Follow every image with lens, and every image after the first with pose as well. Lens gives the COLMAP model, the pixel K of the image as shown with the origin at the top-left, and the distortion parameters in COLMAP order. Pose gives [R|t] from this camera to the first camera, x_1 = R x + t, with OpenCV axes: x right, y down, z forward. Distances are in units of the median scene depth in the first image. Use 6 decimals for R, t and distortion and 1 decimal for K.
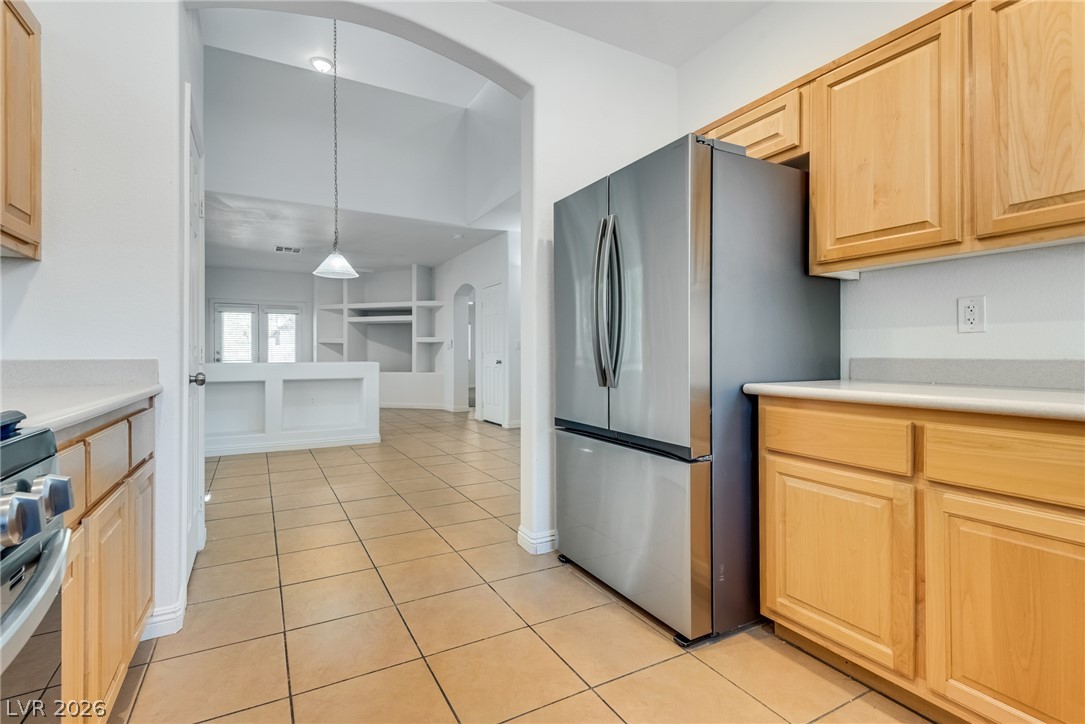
lens RADIAL K [[524.6, 0, 552.6], [0, 524.6, 358.7], [0, 0, 1]] dist [0.002865, -0.000734]
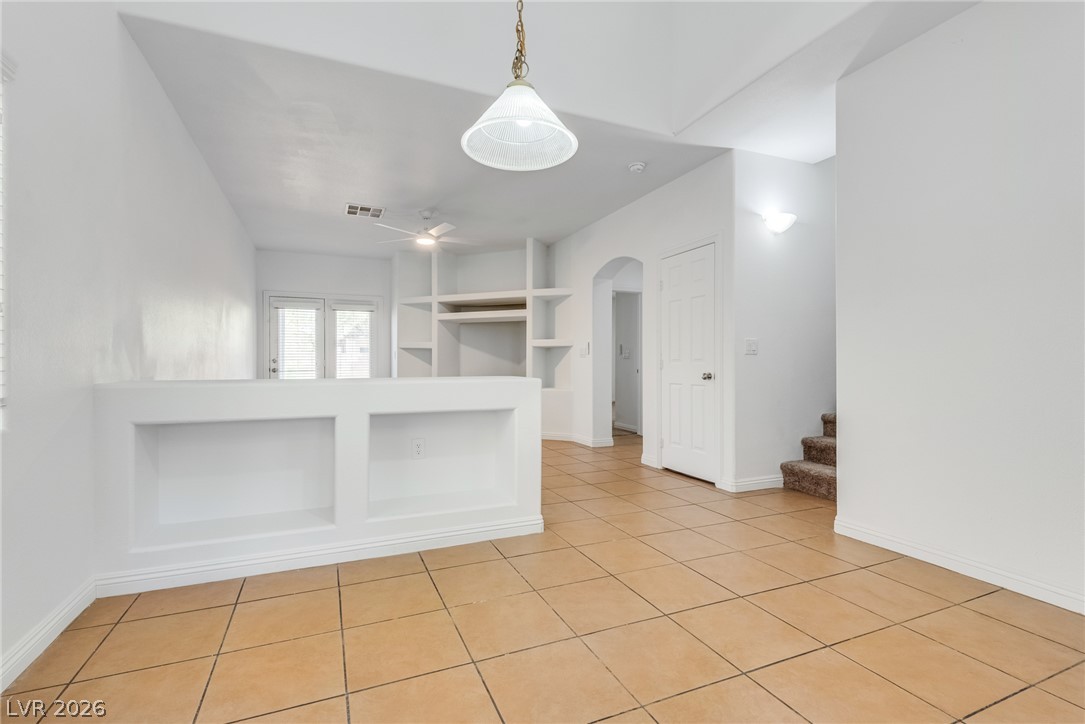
lens RADIAL K [[499.8, 0, 538.1], [0, 499.8, 368.6], [0, 0, 1]] dist [0.022535, -0.011090]
pose [[0.993997, 0.001968, -0.109394, -0.173594], [-0.001680, 0.999995, 0.002731, -0.002703], [0.109399, -0.002531, 0.993995, 0.312868]]
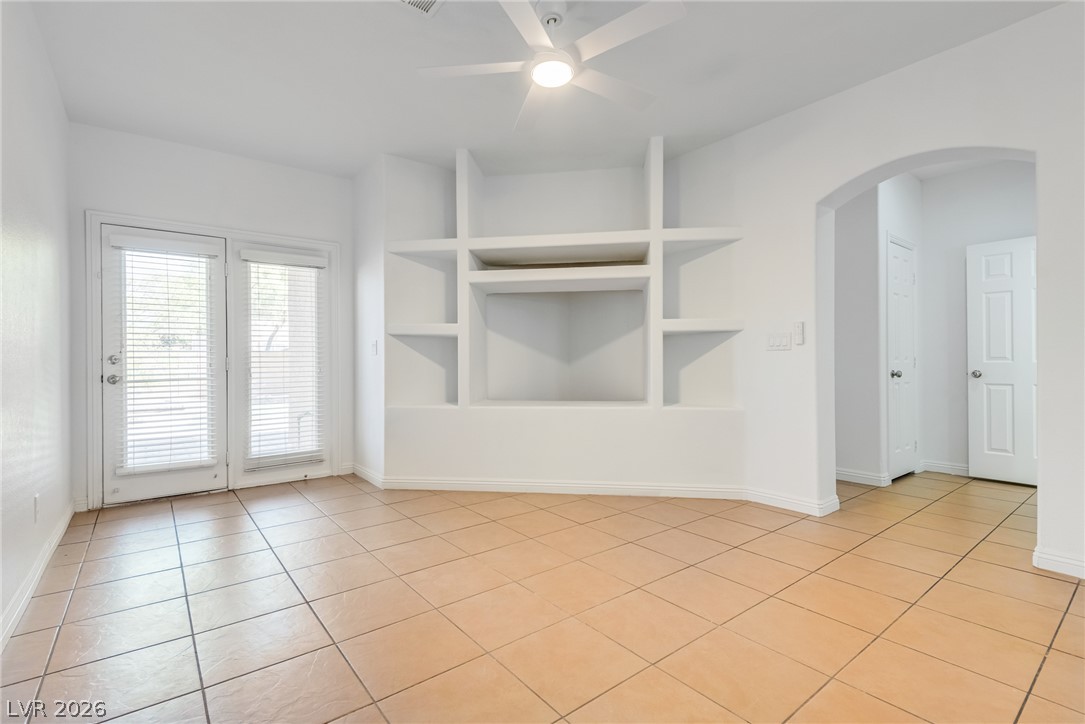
lens RADIAL K [[499.8, 0, 541.5], [0, 499.8, 363.5], [0, 0, 1]] dist [0.022535, -0.011090]
pose [[0.990517, -0.005672, 0.137275, -0.396711], [0.005064, 0.999976, 0.004780, -0.009123], [-0.137299, -0.004039, 0.990521, 0.621275]]
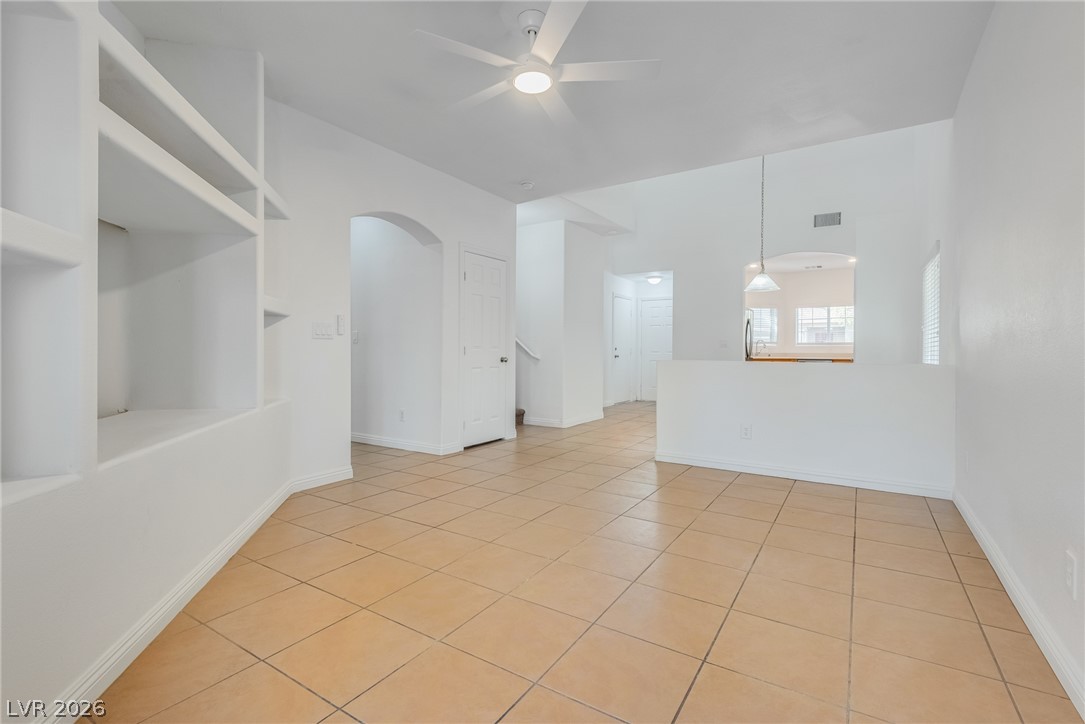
lens RADIAL K [[499.8, 0, 537.8], [0, 499.8, 363.8], [0, 0, 1]] dist [0.022535, -0.011090]
pose [[-0.466407, -0.019161, 0.884363, -0.585596], [-0.009596, 0.999816, 0.016602, -0.005100], [-0.884518, -0.000742, -0.466505, 0.973099]]
